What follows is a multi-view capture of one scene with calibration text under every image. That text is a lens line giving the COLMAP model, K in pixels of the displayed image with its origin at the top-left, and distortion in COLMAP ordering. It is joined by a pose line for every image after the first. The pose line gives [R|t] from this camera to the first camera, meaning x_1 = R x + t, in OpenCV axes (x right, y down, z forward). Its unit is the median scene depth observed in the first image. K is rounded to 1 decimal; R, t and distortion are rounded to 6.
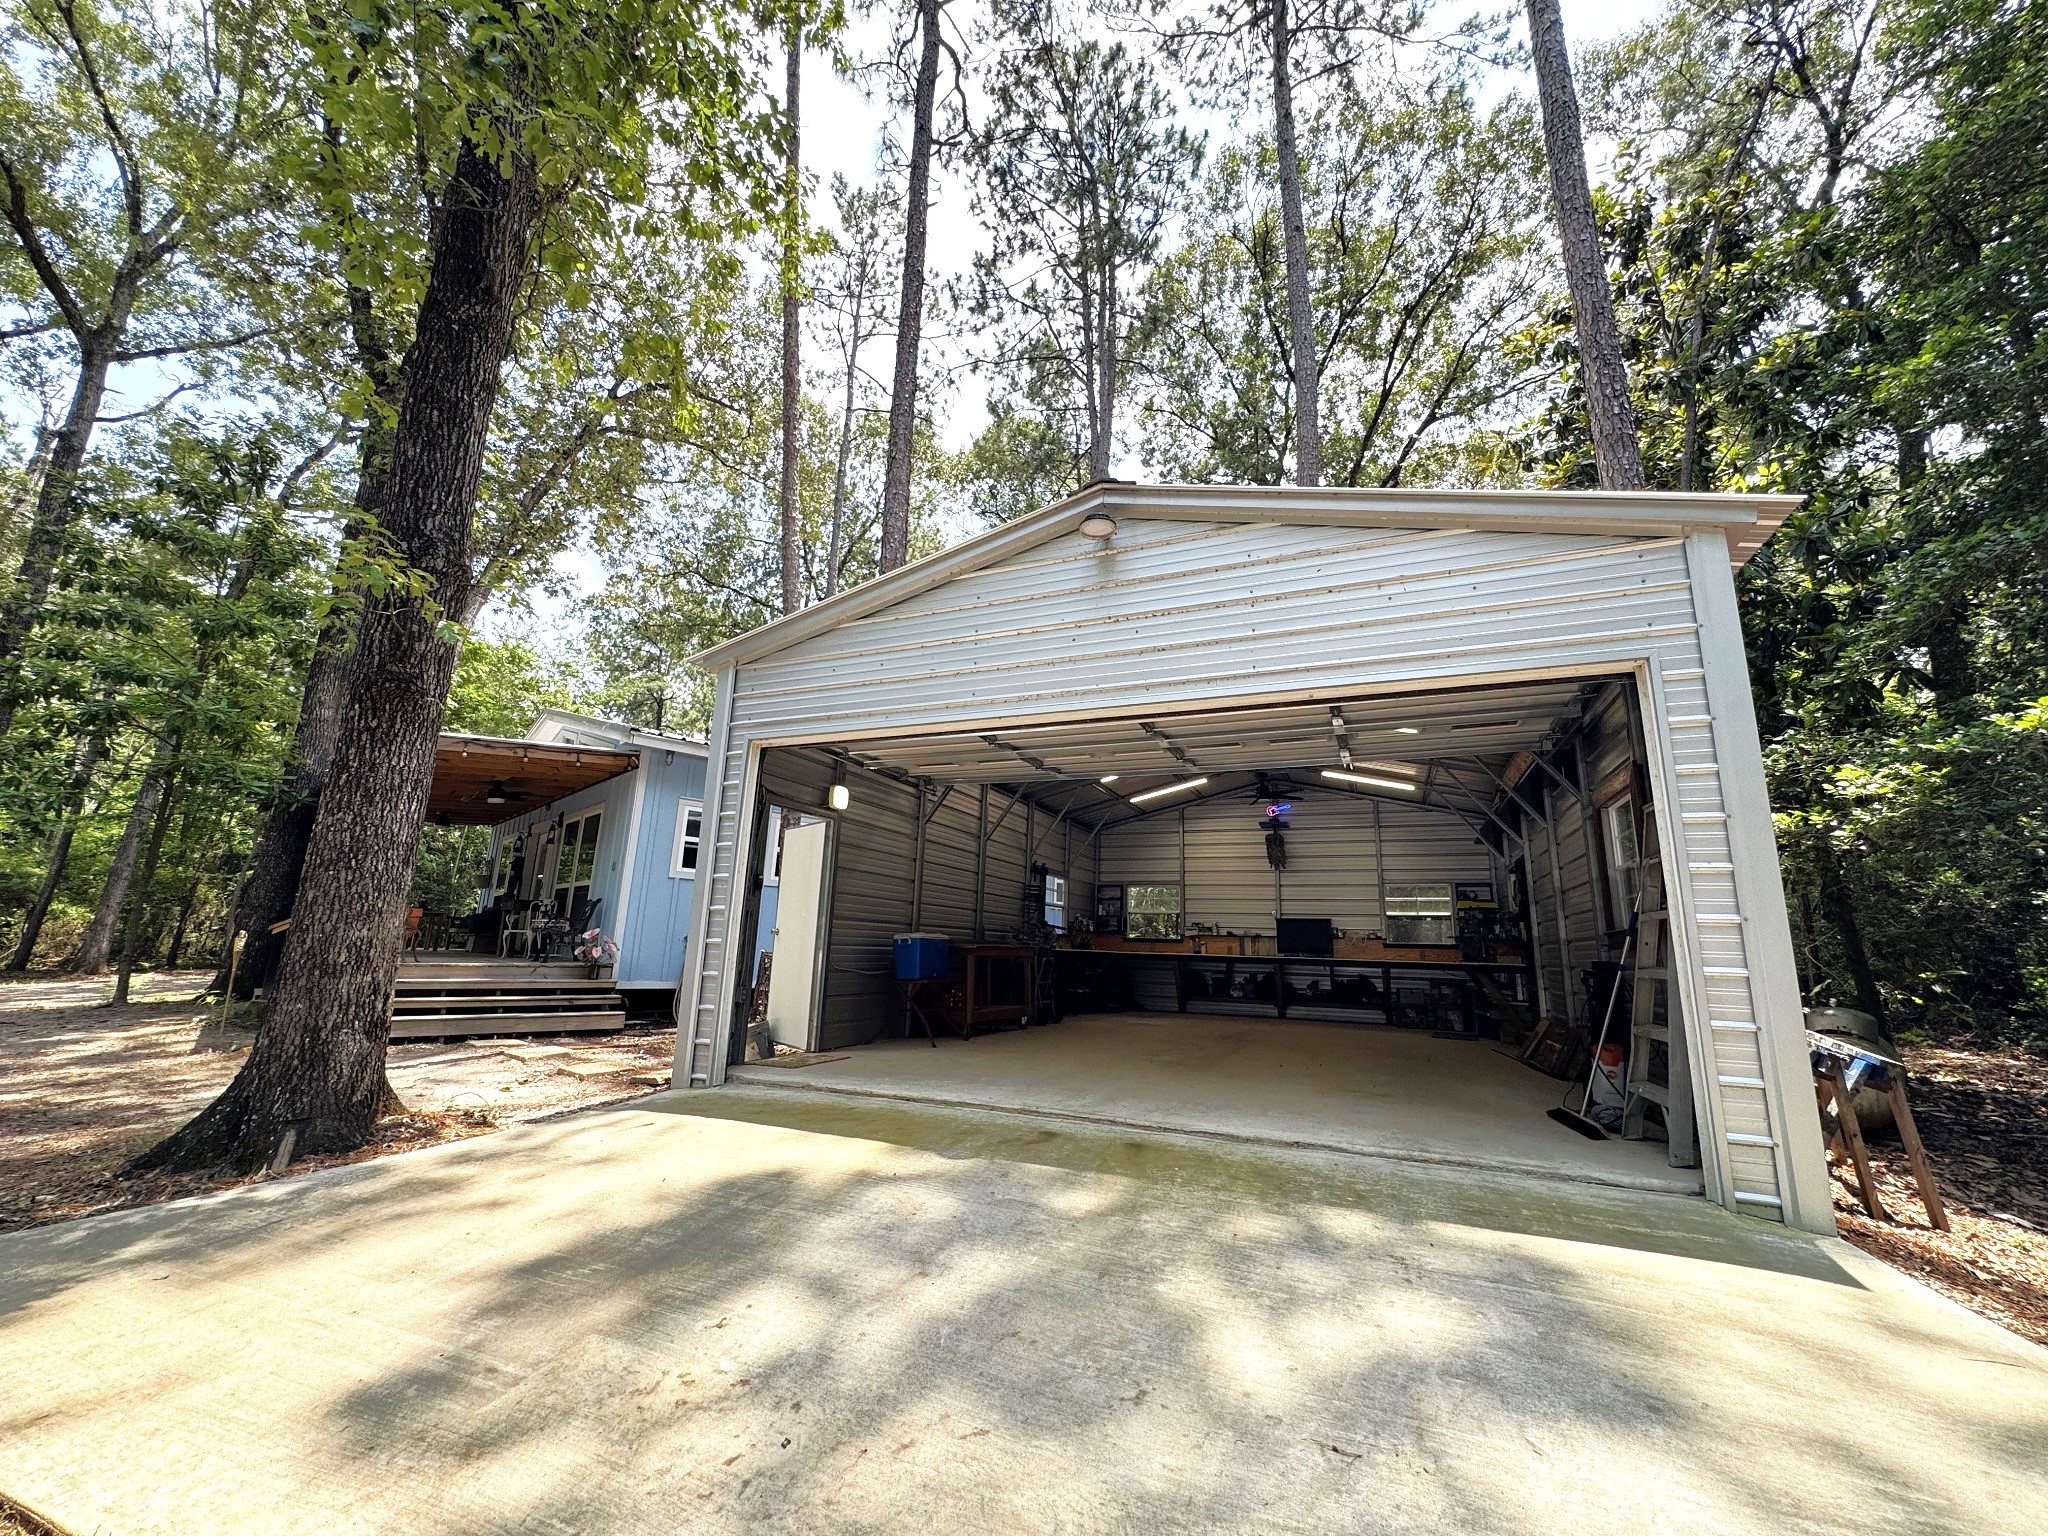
lens RADIAL K [[816.3, 0, 1022.9], [0, 816.3, 767.8], [0, 0, 1]] dist [-0.002359, -0.000107]
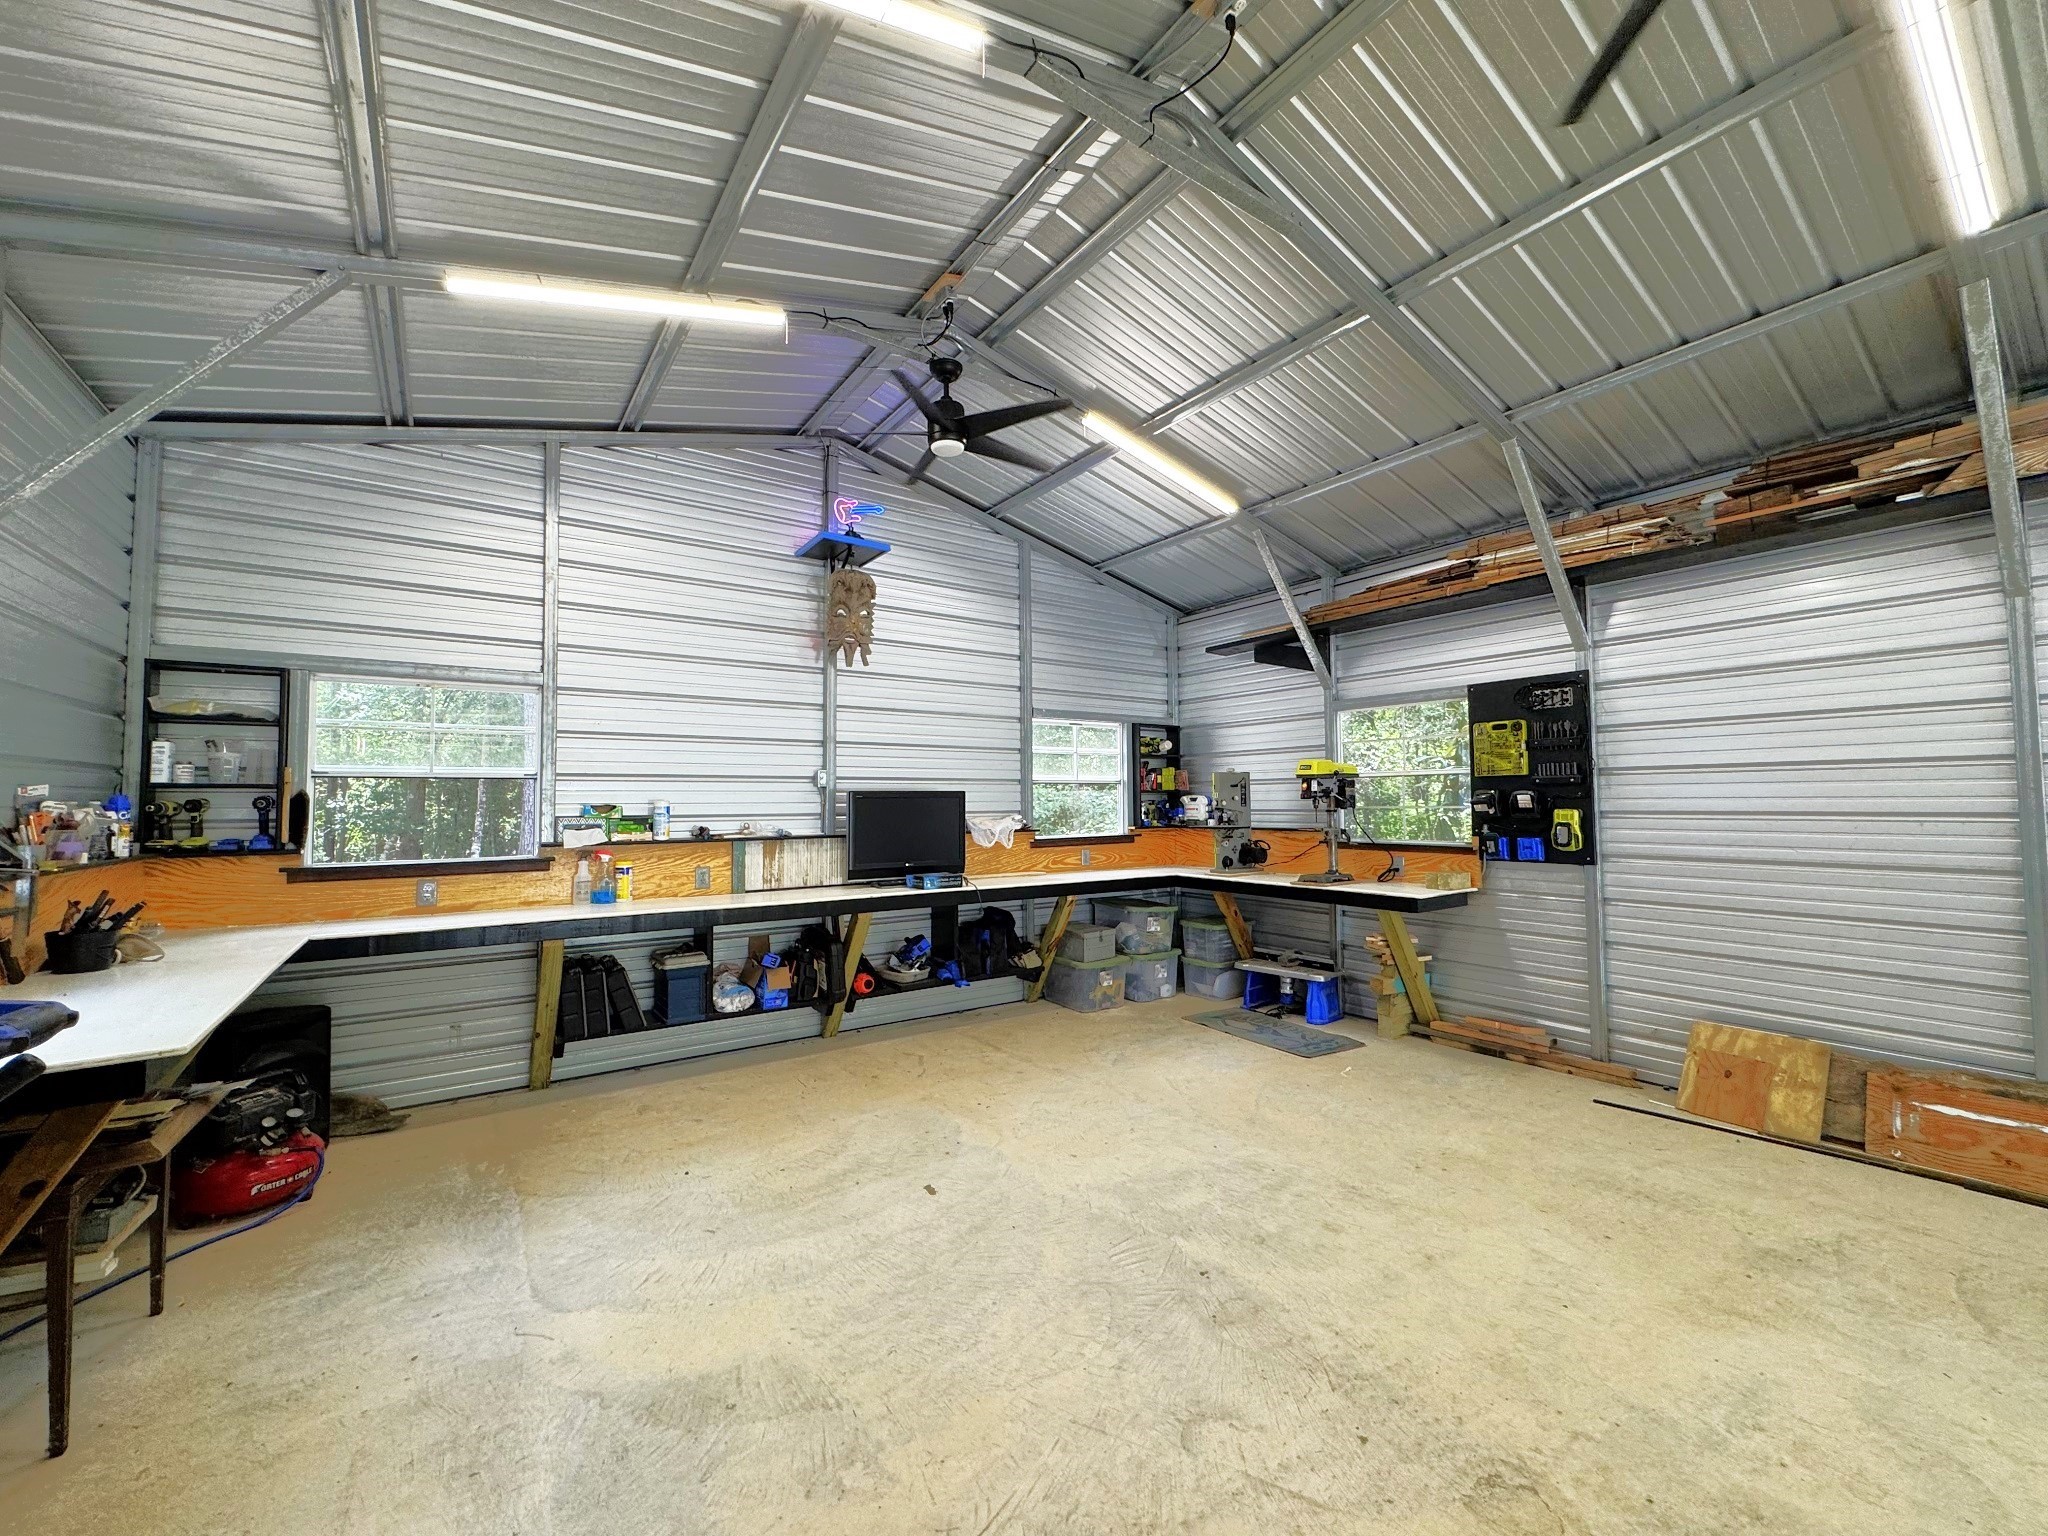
lens RADIAL K [[816.3, 0, 1017.3], [0, 816.3, 769.0], [0, 0, 1]] dist [-0.002359, -0.000107]
pose [[0.529398, 0.000370, 0.848373, 0.028332], [-0.165649, 0.980798, 0.102940, 0.123258], [-0.832044, -0.195028, 0.519294, 0.746929]]
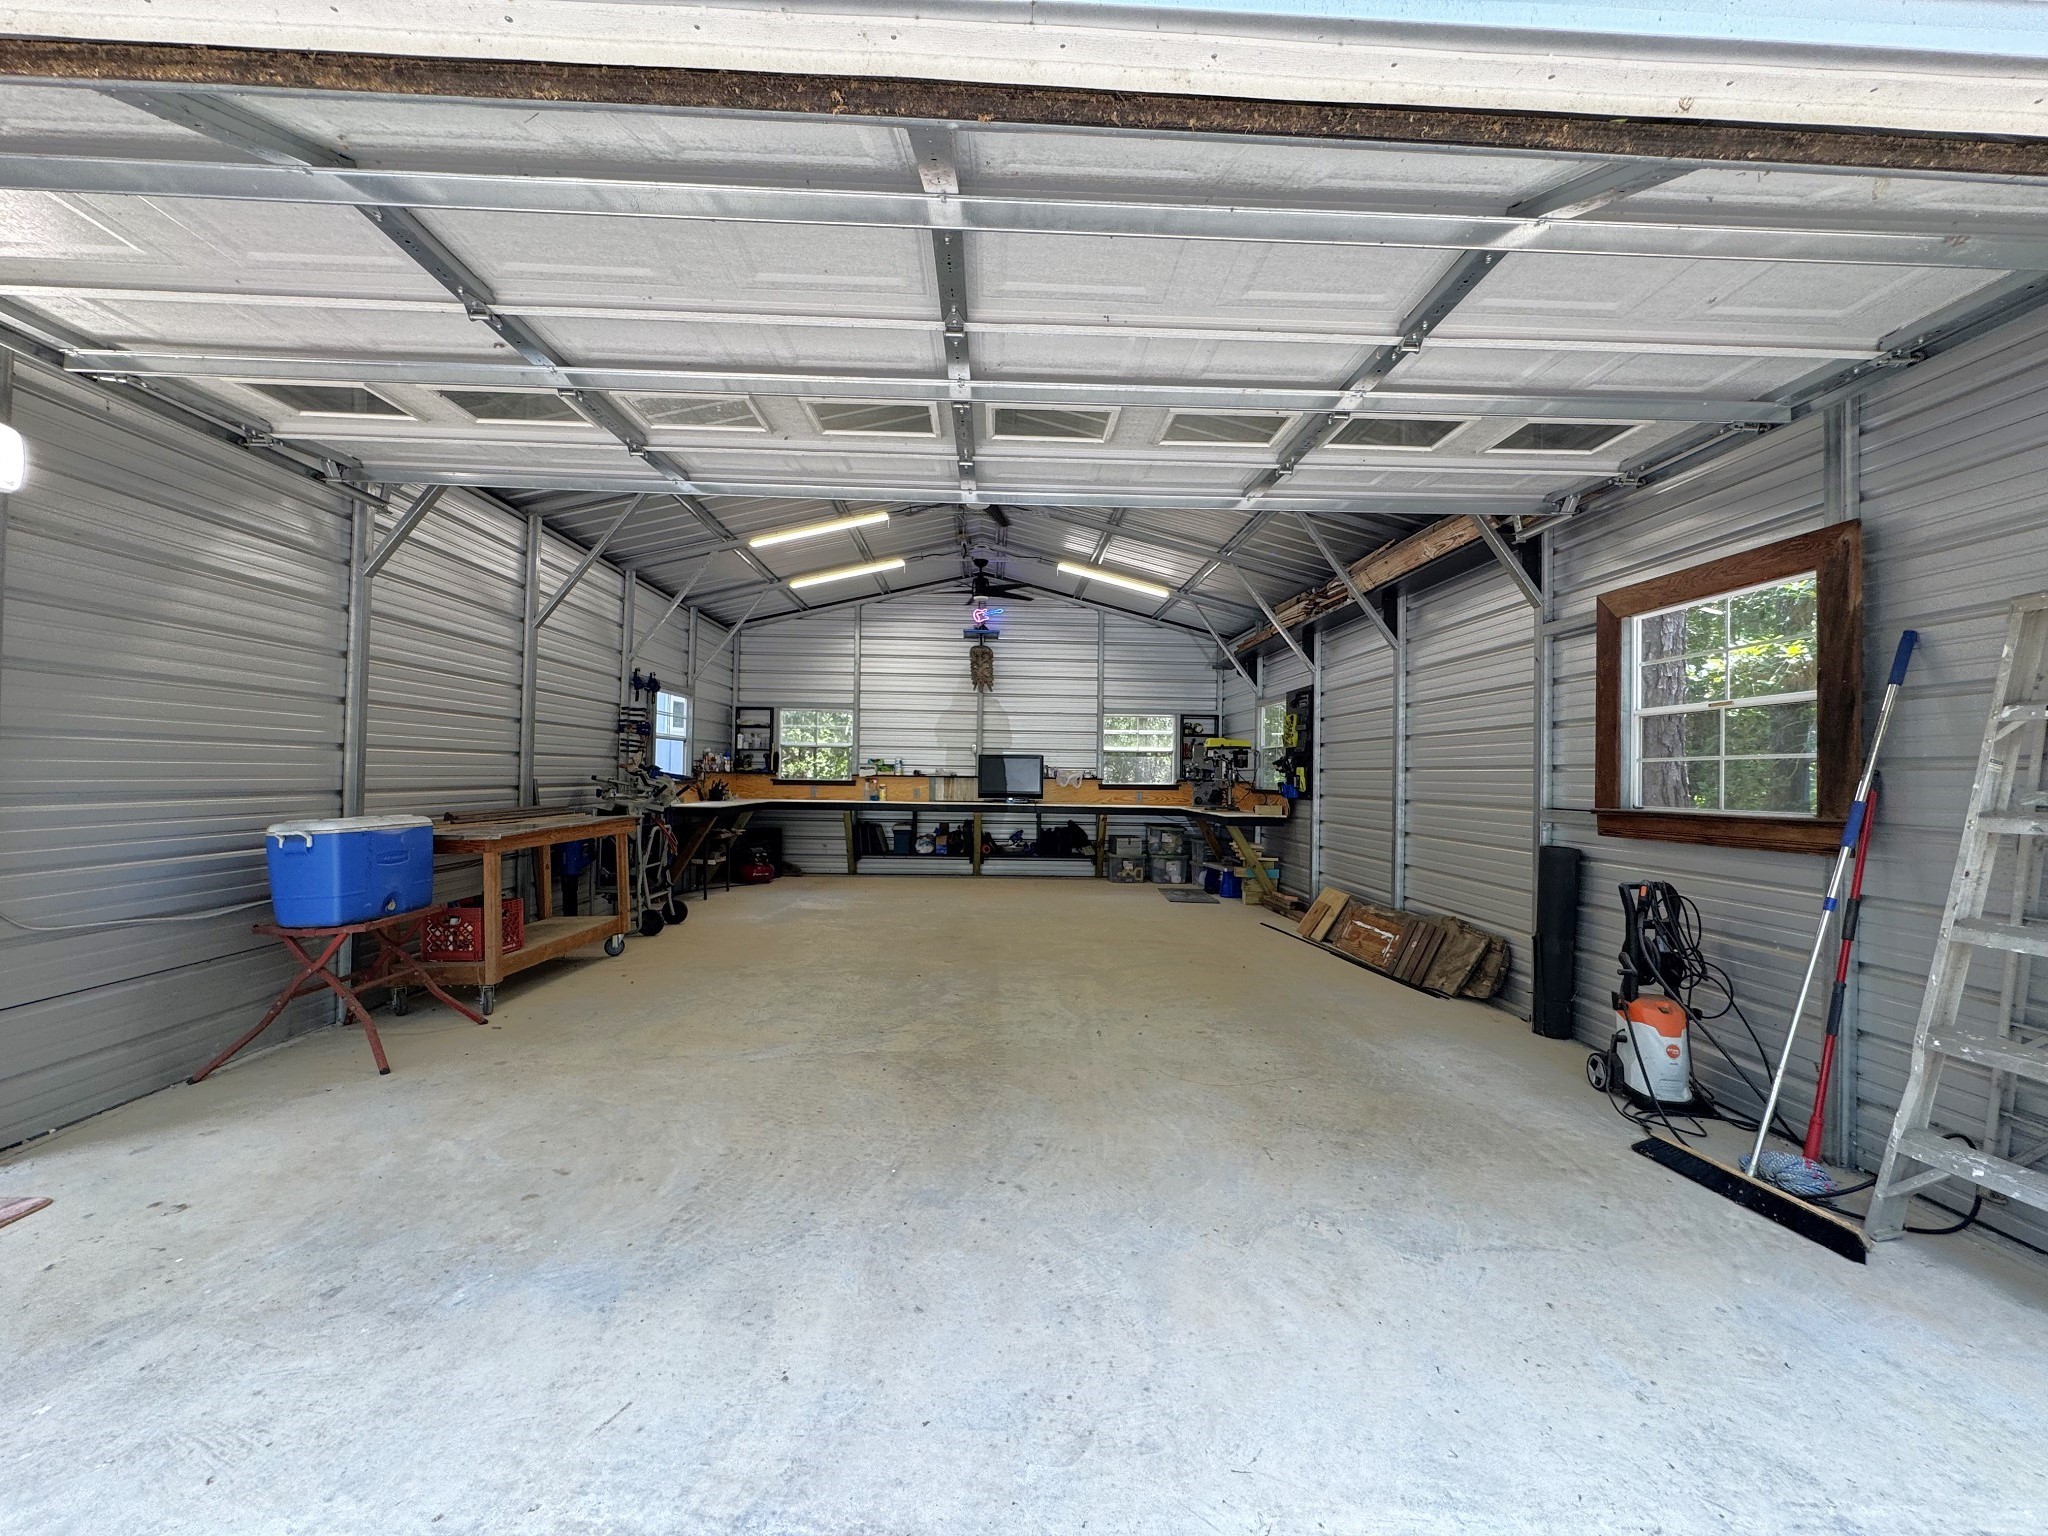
lens RADIAL K [[816.3, 0, 1019.2], [0, 816.3, 772.8], [0, 0, 1]] dist [-0.002359, -0.000107]
pose [[0.902635, -0.014057, 0.430177, 0.009208], [-0.084364, 0.974301, 0.208856, 0.035365], [-0.422058, -0.224812, 0.878252, 0.296903]]
